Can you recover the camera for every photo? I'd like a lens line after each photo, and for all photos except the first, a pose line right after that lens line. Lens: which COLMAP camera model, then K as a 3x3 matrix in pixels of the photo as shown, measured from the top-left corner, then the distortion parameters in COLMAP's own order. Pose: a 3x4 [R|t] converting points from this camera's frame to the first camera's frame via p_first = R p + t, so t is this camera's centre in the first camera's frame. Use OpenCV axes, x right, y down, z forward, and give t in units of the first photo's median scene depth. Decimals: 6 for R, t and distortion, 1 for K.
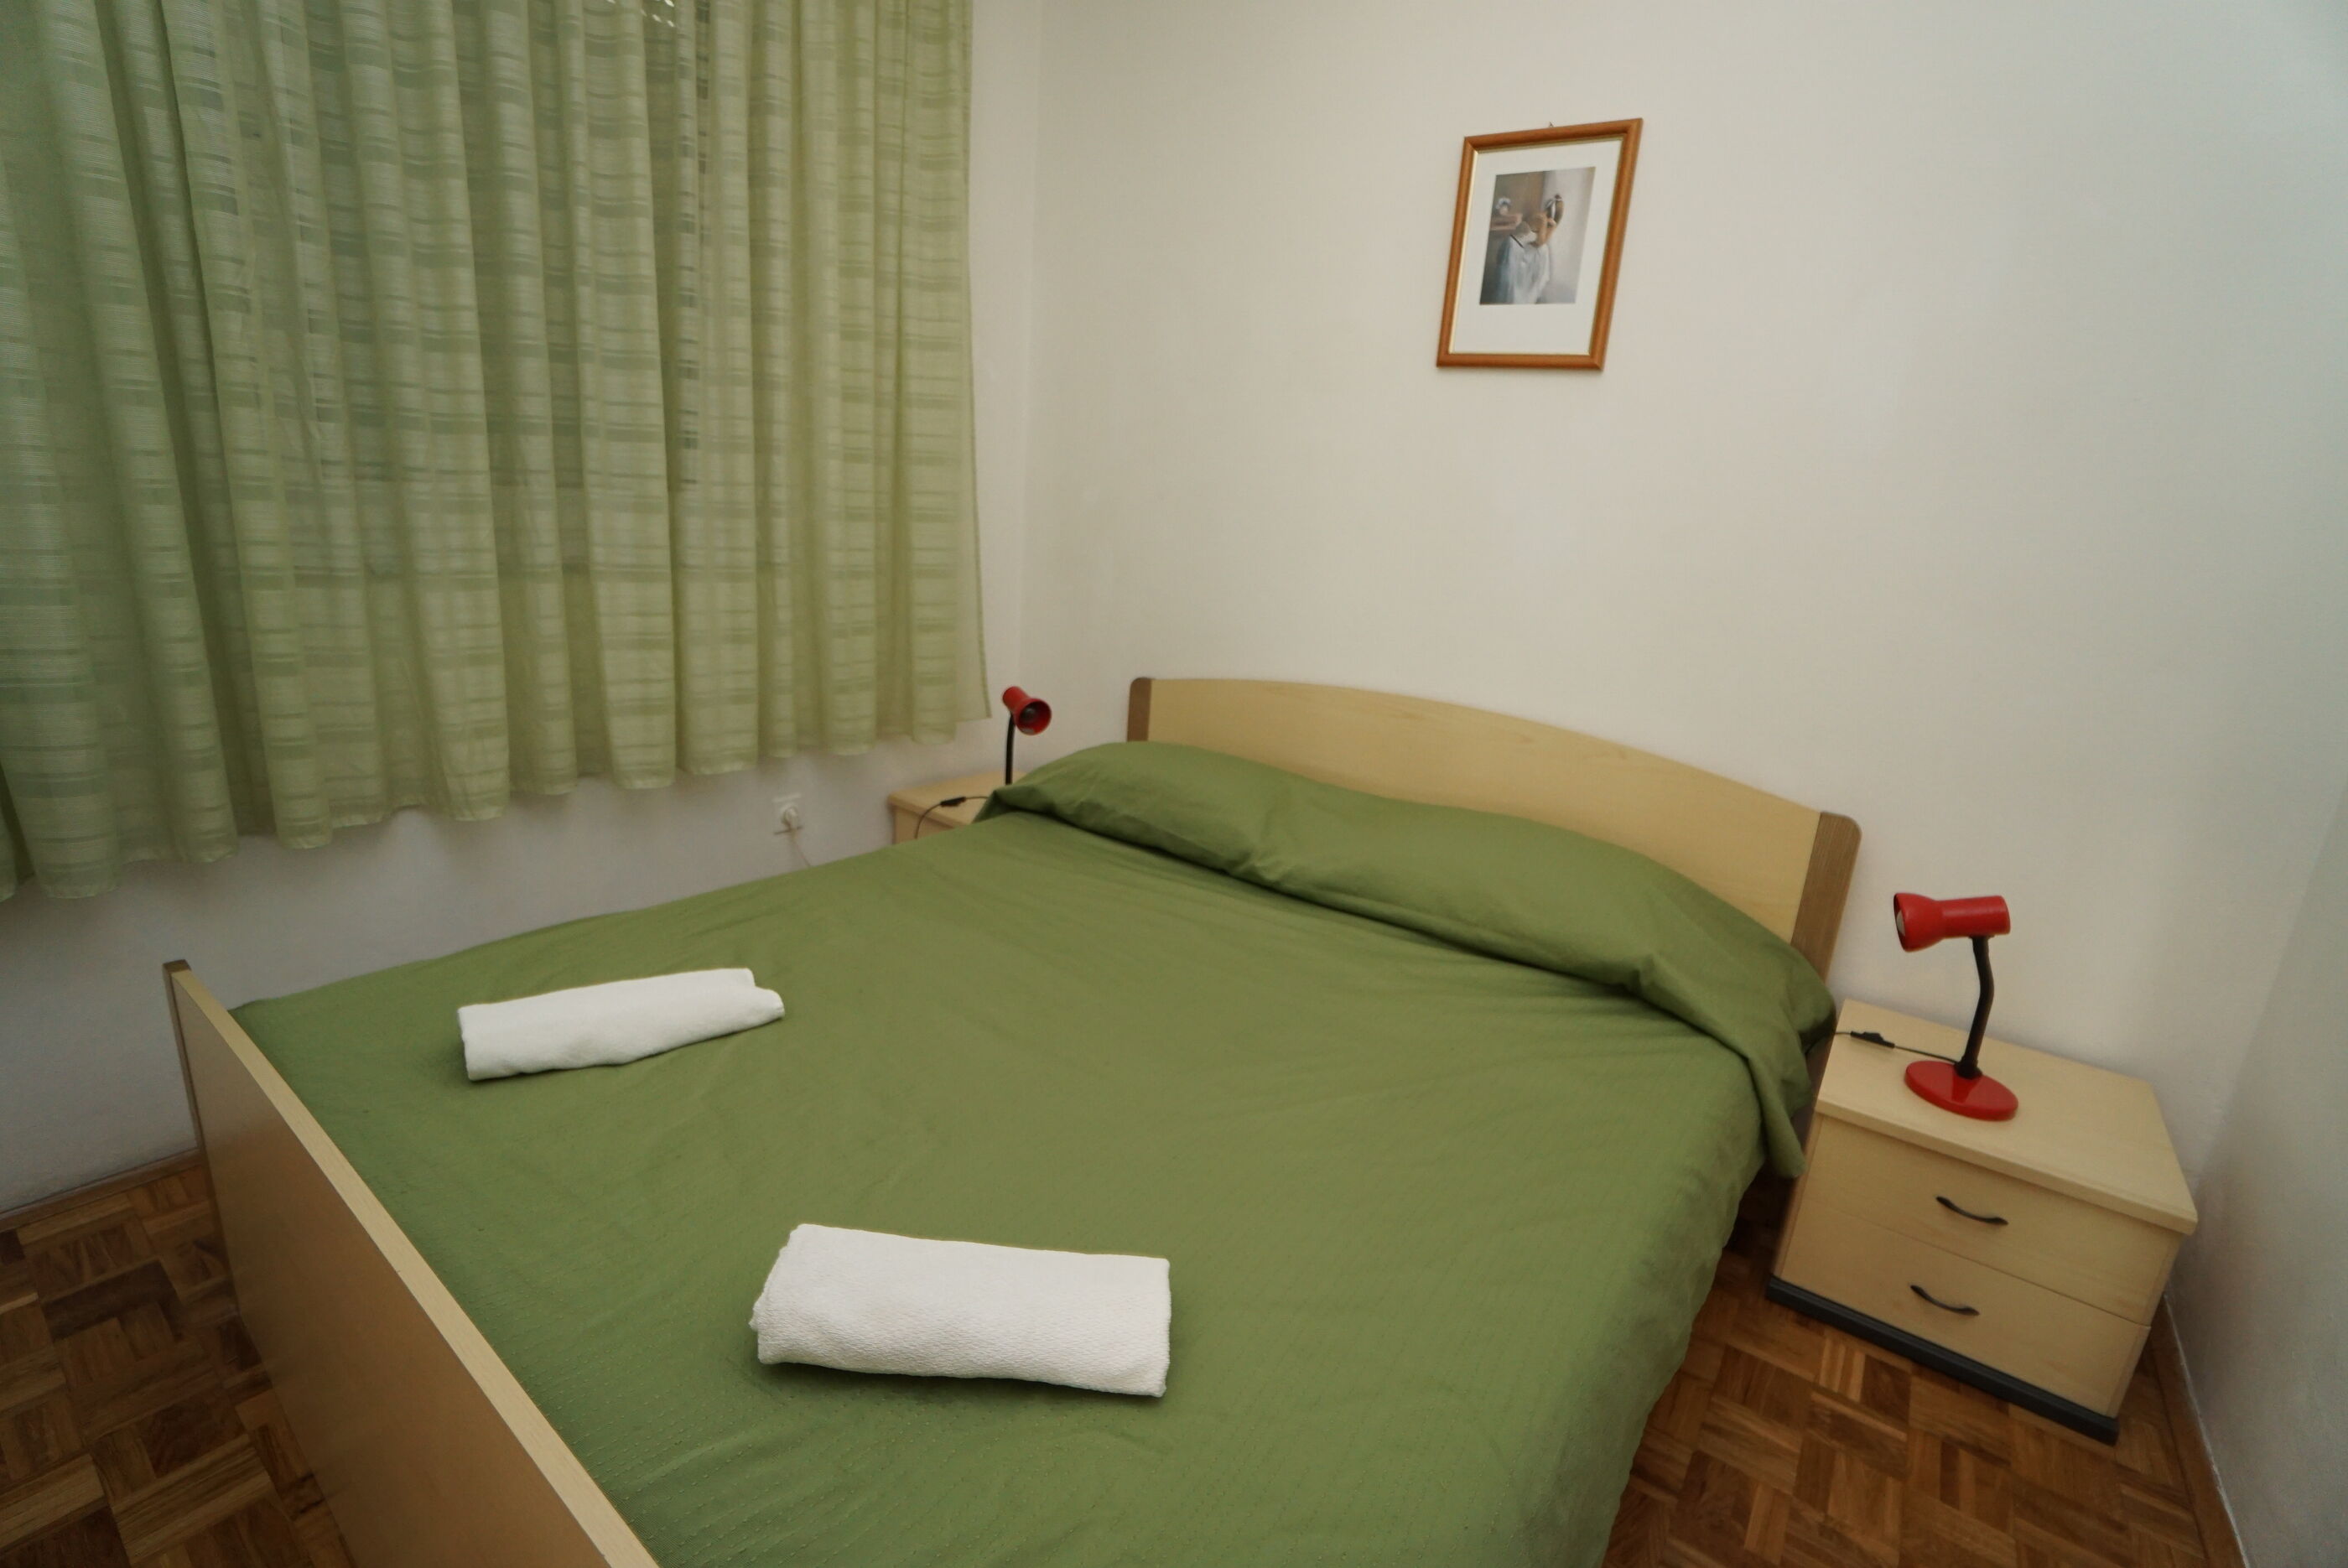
lens RADIAL K [[1070.9, 0, 1183.5], [0, 1070.9, 773.3], [0, 0, 1]] dist [-0.059839, 0.025448]
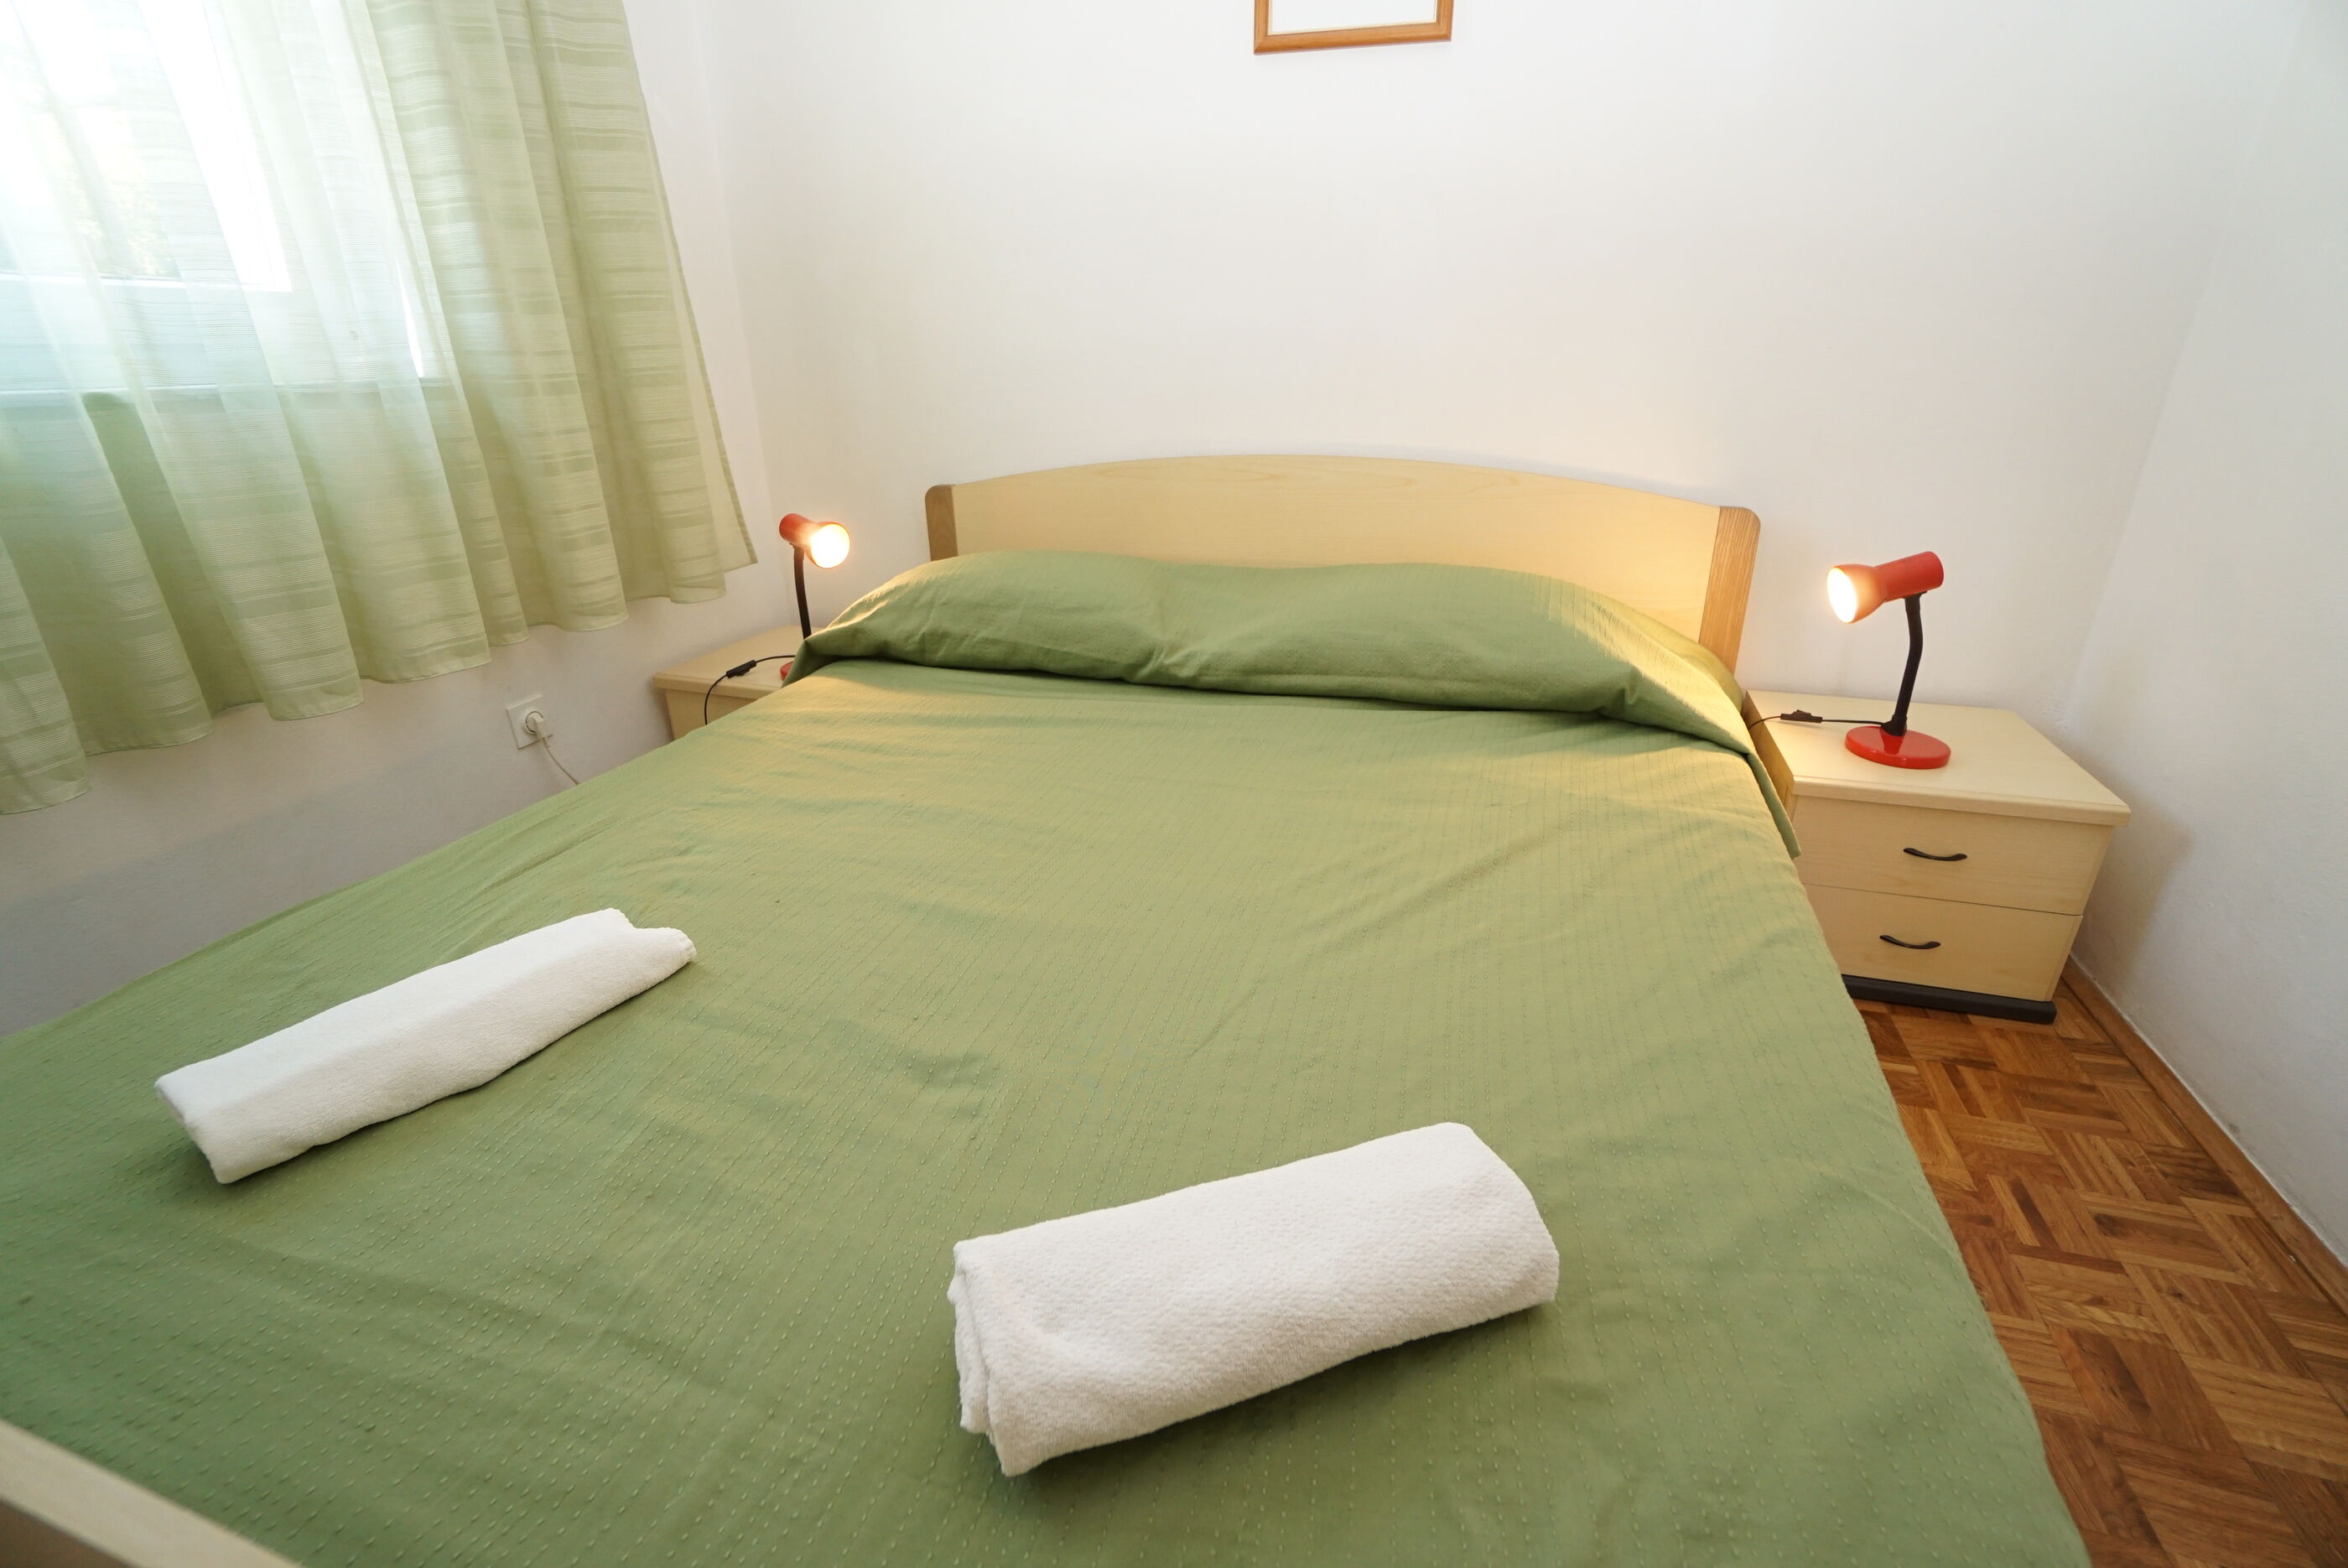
lens RADIAL K [[1038.4, 0, 1182.2], [0, 1038.4, 777.5], [0, 0, 1]] dist [-0.061576, 0.023803]
pose [[0.942684, -0.203961, 0.264097, -0.199717], [0.161482, 0.971444, 0.173840, 0.040727], [-0.292013, -0.121229, 0.948700, 0.238929]]
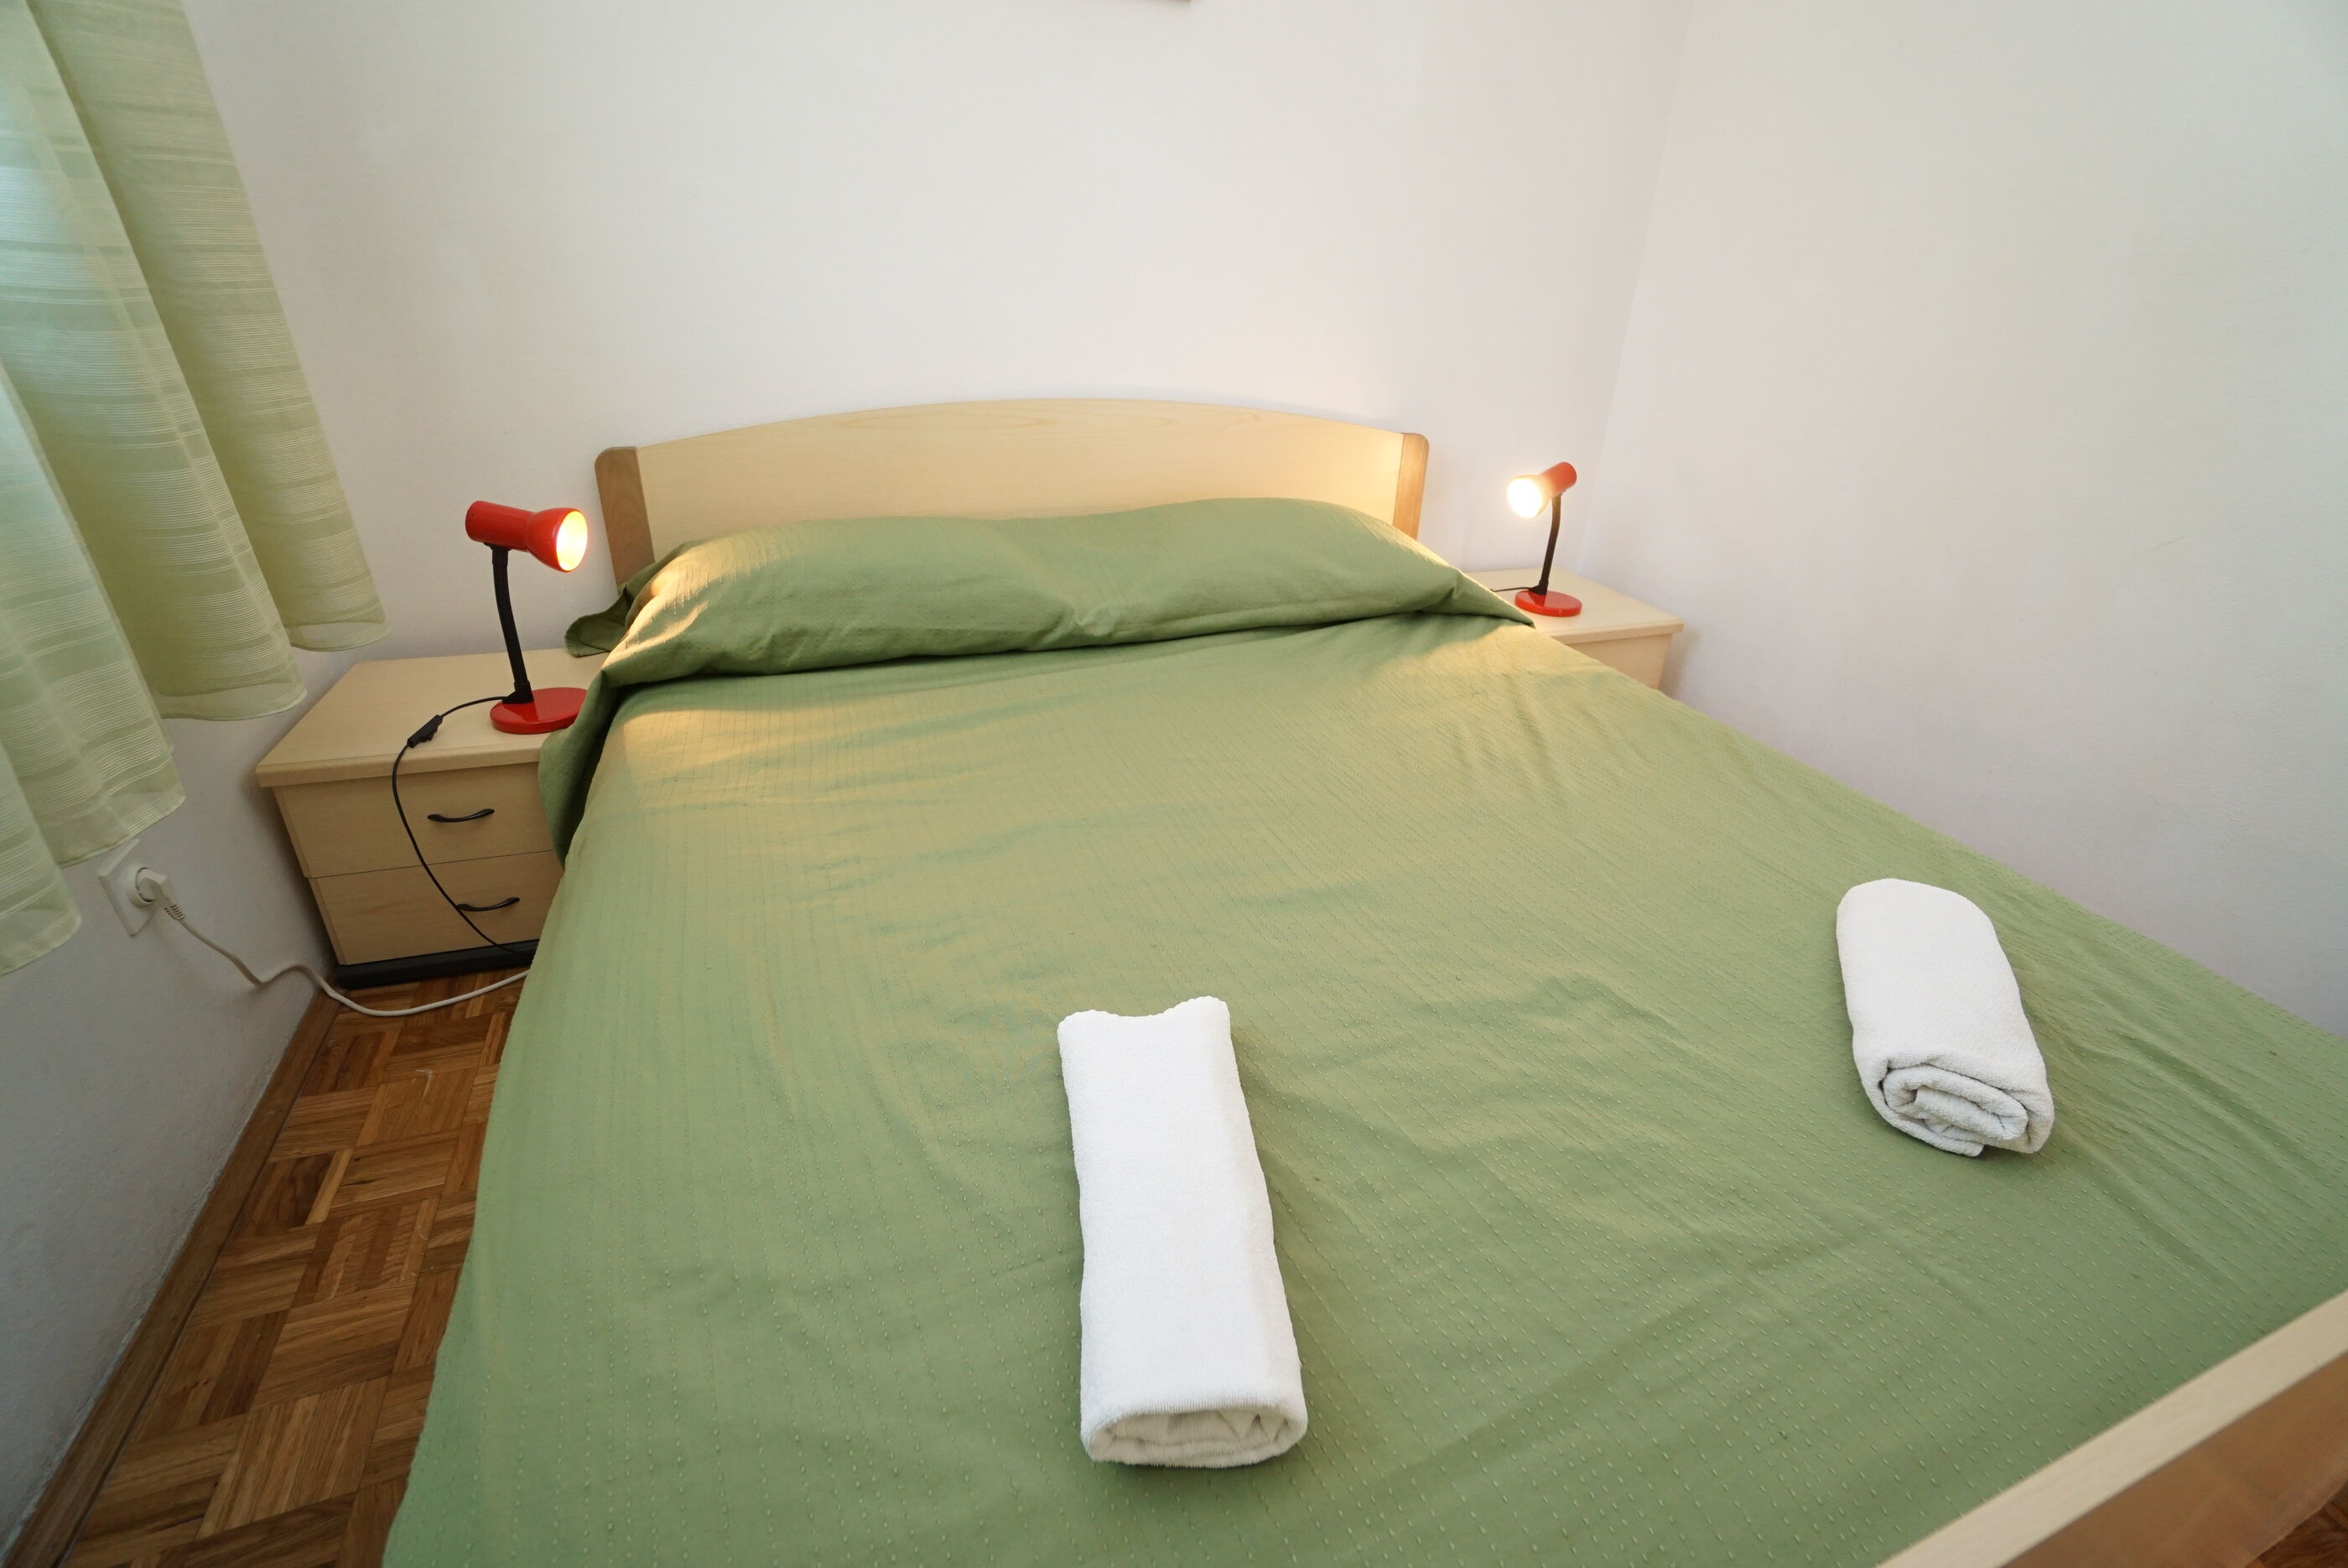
lens RADIAL K [[1049.9, 0, 1185.0], [0, 1049.9, 772.2], [0, 0, 1]] dist [-0.062501, 0.024605]
pose [[0.523047, -0.416724, 0.743480, -0.683236], [0.204278, 0.908187, 0.365331, -0.114443], [-0.827462, -0.039209, 0.560152, 0.589464]]
